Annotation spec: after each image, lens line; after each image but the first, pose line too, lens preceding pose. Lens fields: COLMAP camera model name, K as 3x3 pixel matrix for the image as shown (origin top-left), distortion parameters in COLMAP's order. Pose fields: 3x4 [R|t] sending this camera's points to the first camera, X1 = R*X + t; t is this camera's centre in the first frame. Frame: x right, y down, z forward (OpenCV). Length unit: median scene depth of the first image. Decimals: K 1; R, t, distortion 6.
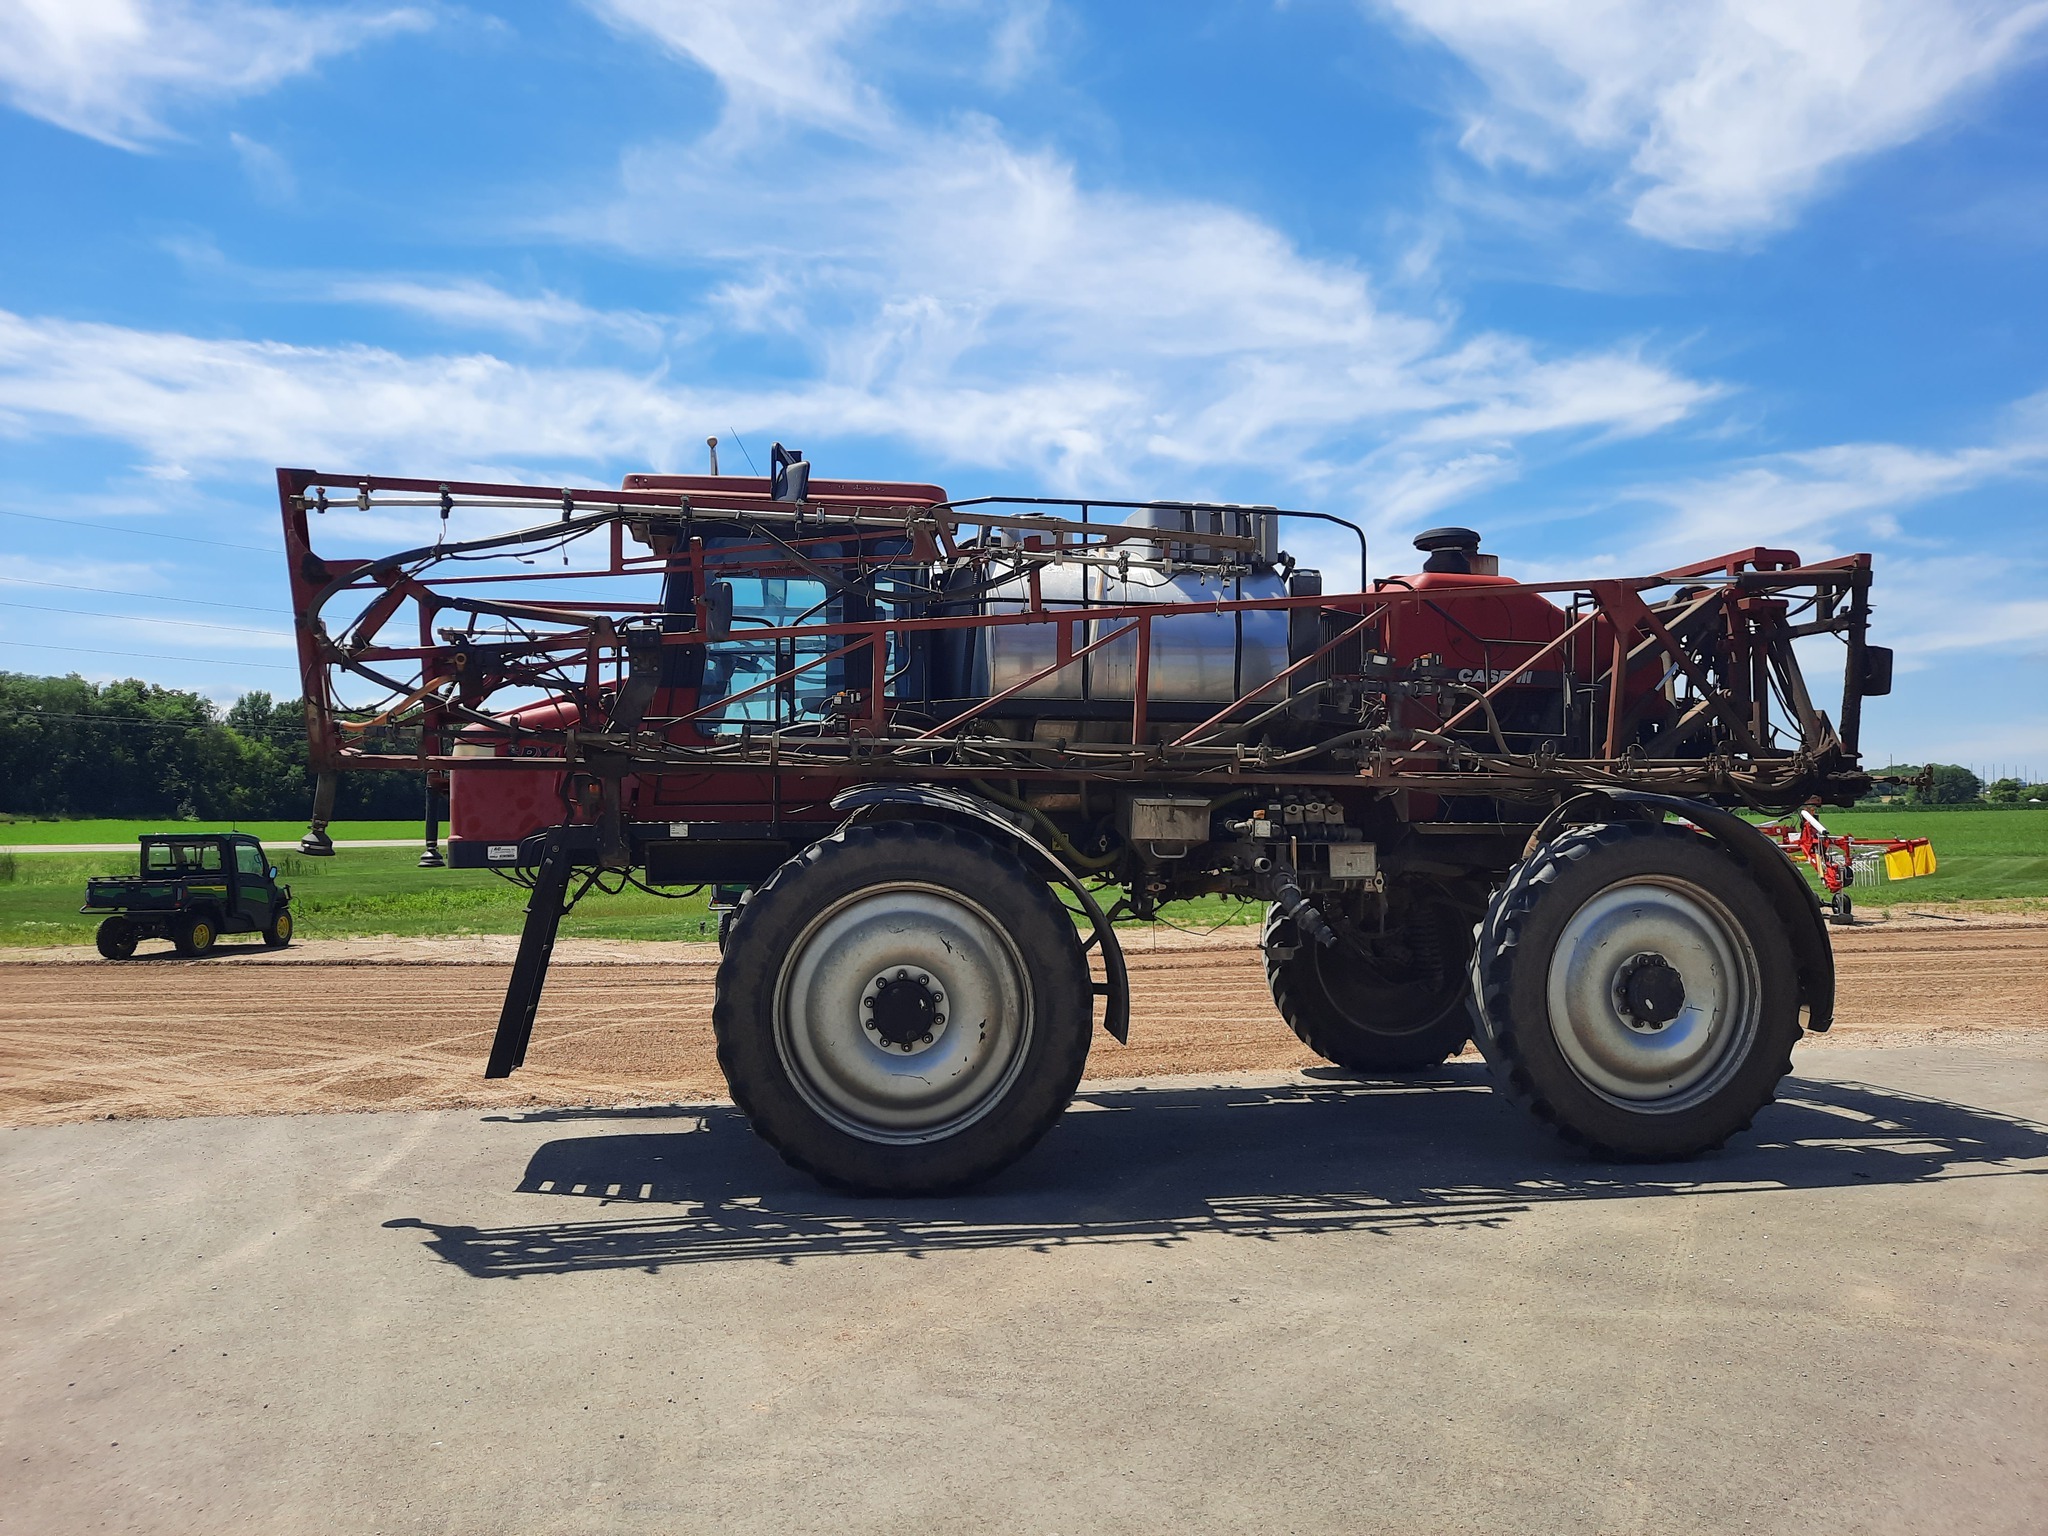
lens RADIAL K [[1485.8, 0, 1022.8], [0, 1485.8, 781.0], [0, 0, 1]] dist [0.046965, -0.058908]
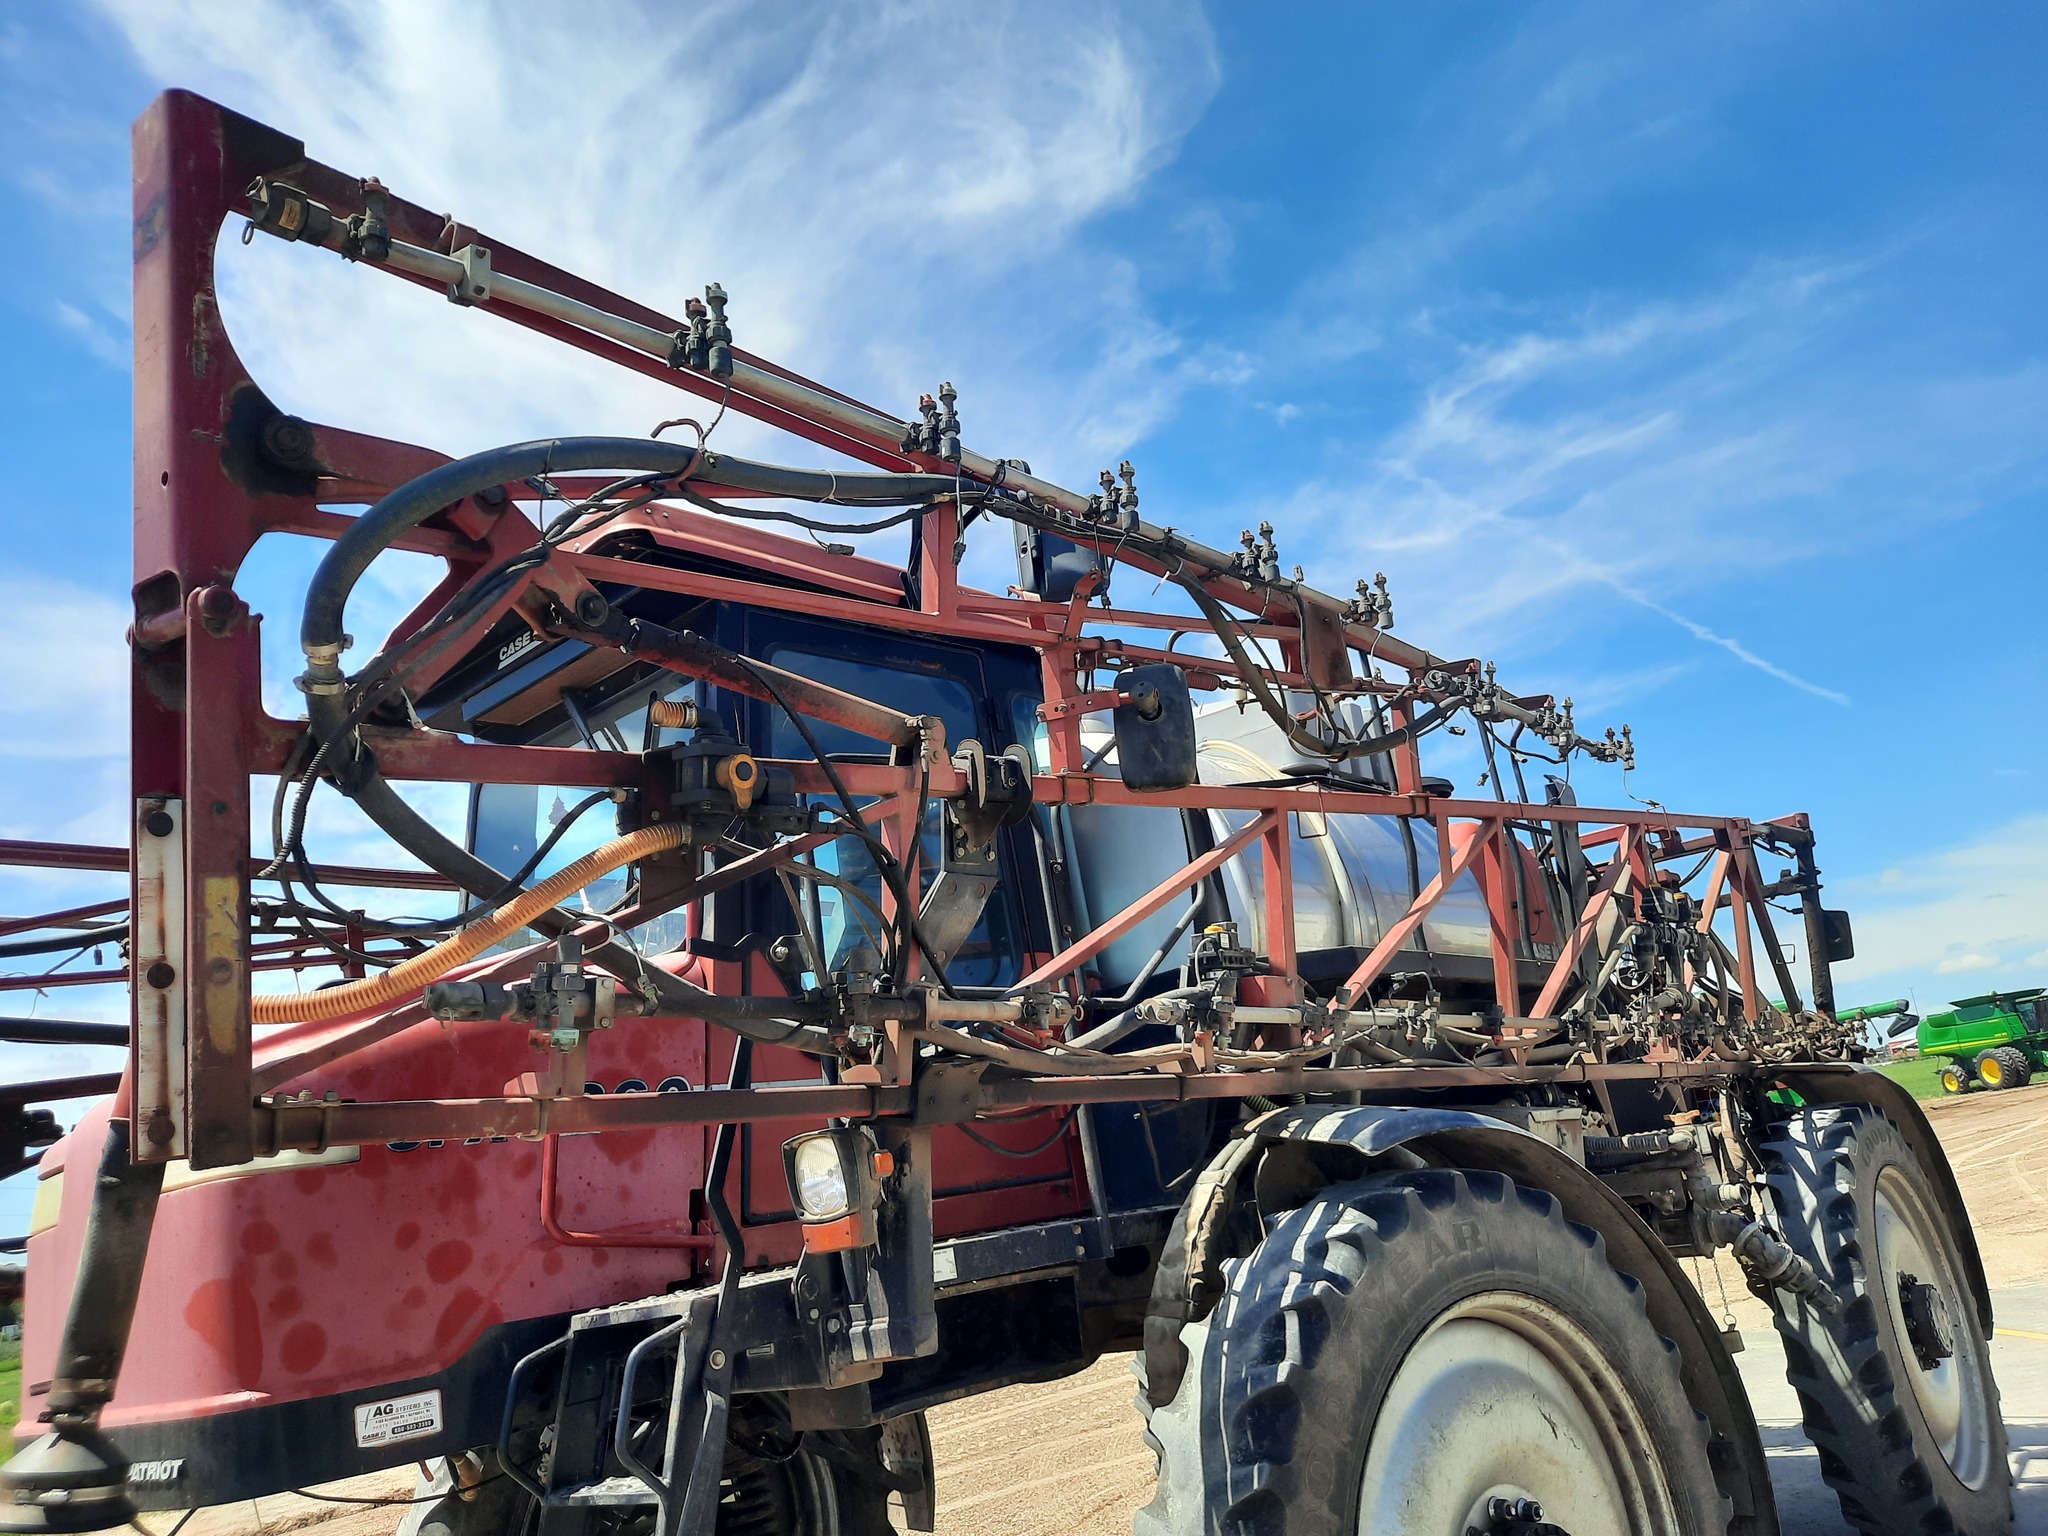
lens RADIAL K [[1506.0, 0, 1031.4], [0, 1506.0, 774.3], [0, 0, 1]] dist [0.028805, -0.010226]
pose [[0.777172, 0.067828, 0.625623, -0.438614], [0.115057, 0.962100, -0.247235, 0.007920], [-0.618681, 0.264126, 0.739913, 0.578902]]
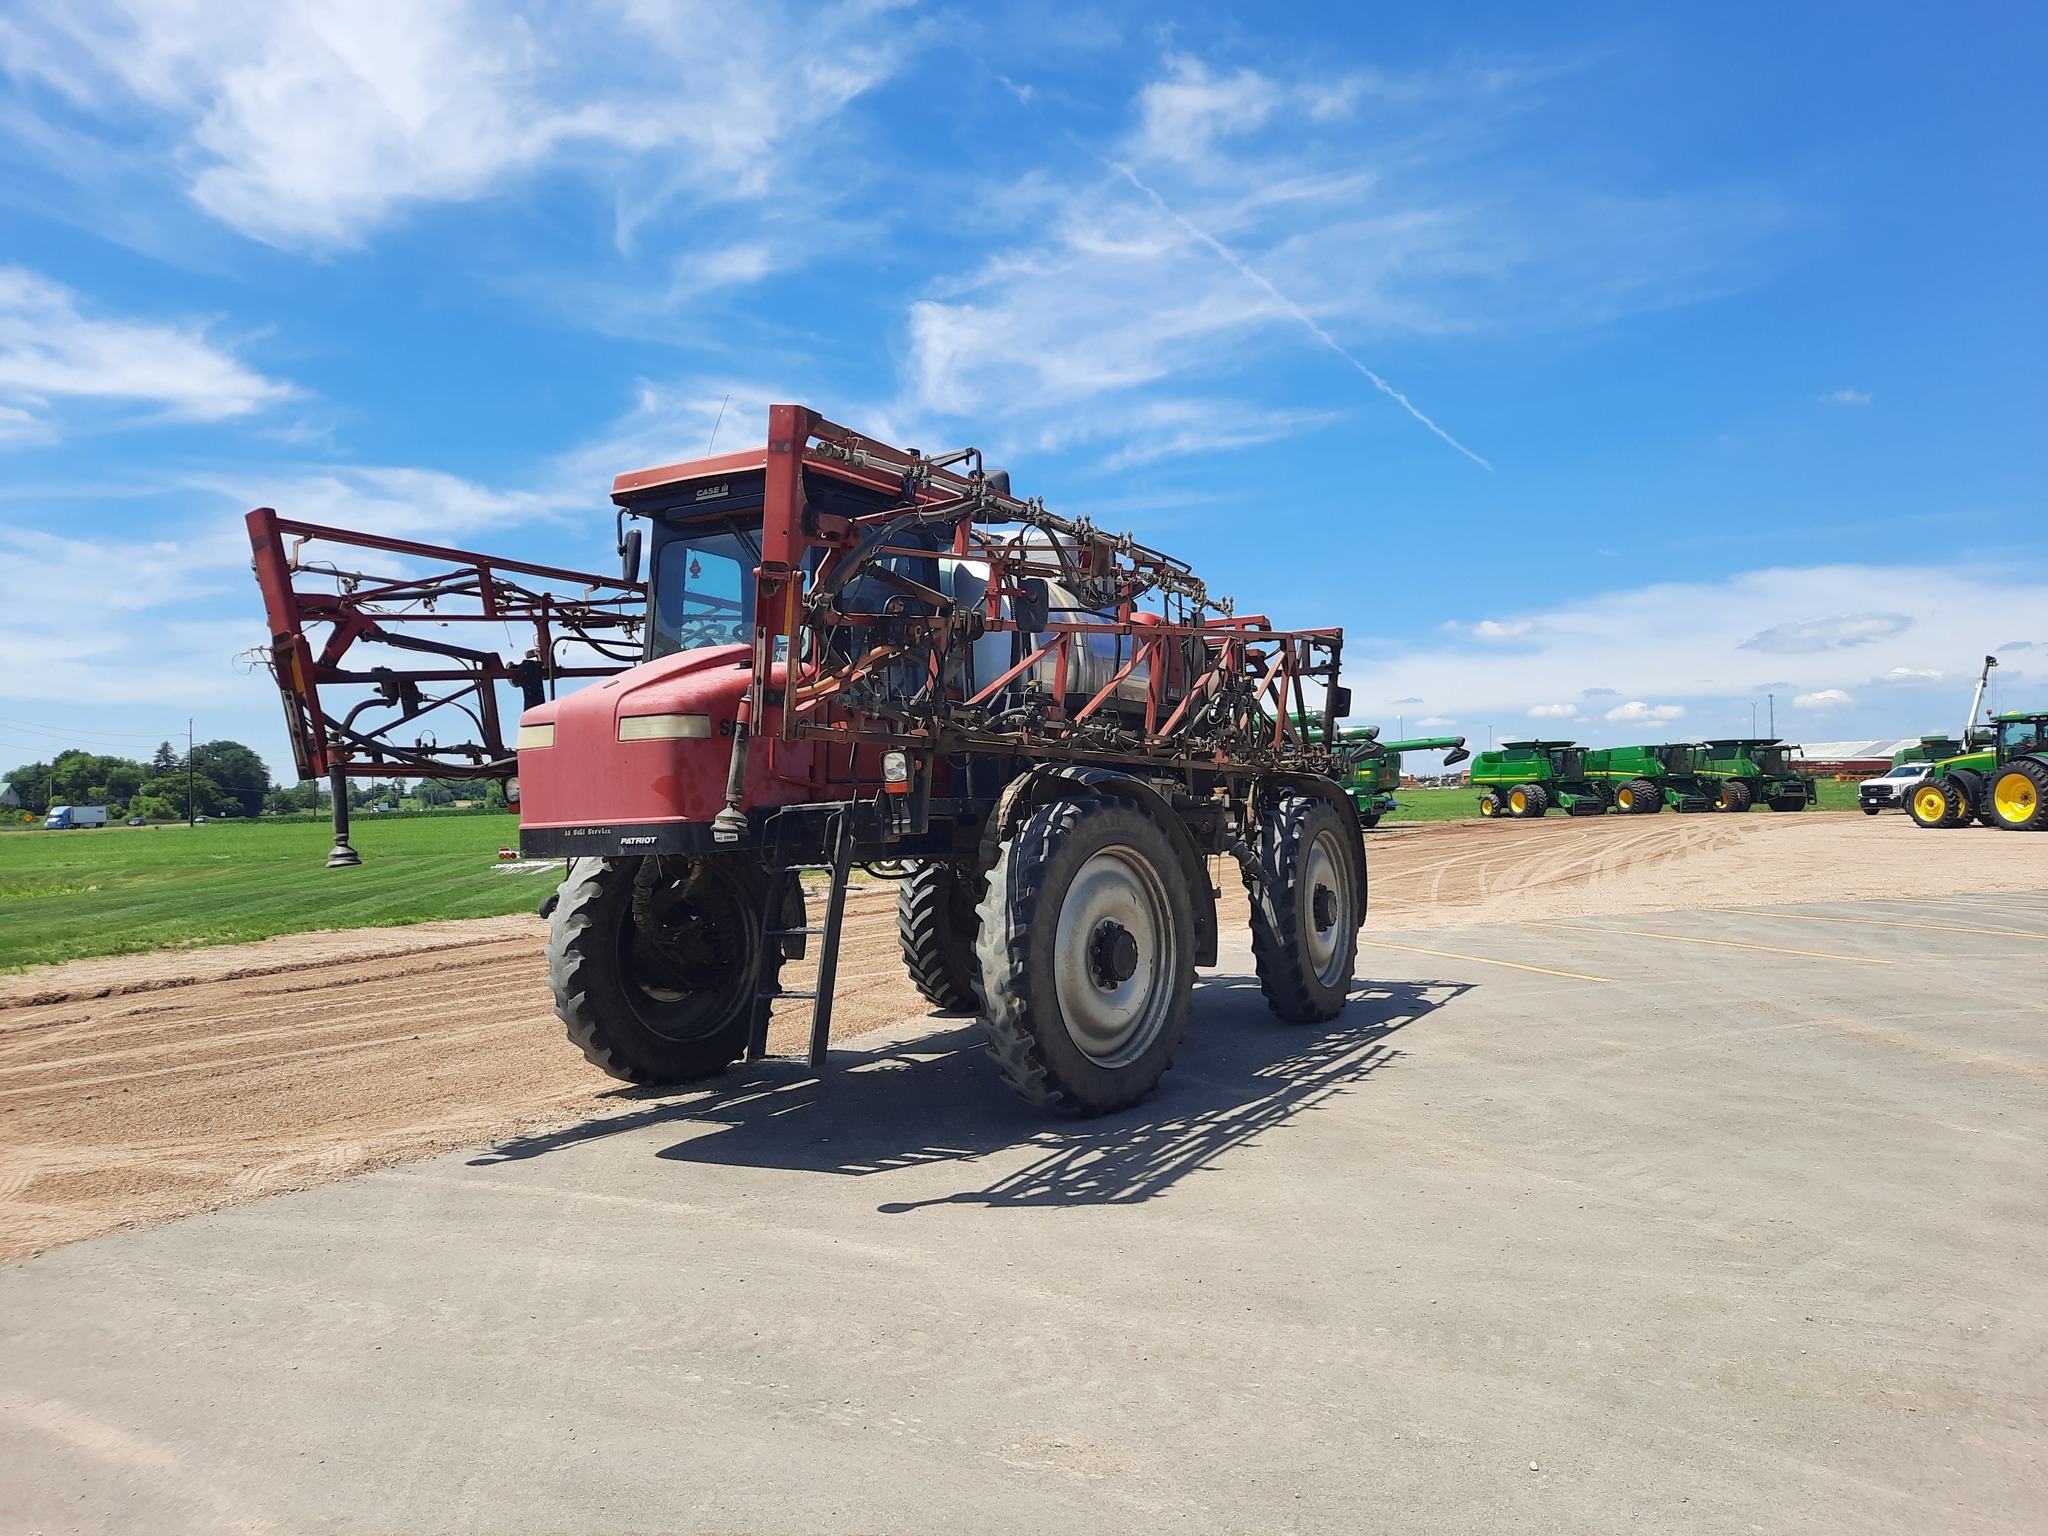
lens RADIAL K [[1499.6, 0, 1024.0], [0, 1499.6, 768.0], [0, 0, 1]] dist [0.013221, -0.006058]
pose [[0.623228, 0.010530, 0.781970, -0.902695], [-0.000851, 0.999918, -0.012787, 0.017974], [-0.782040, 0.007304, 0.623185, 0.266654]]
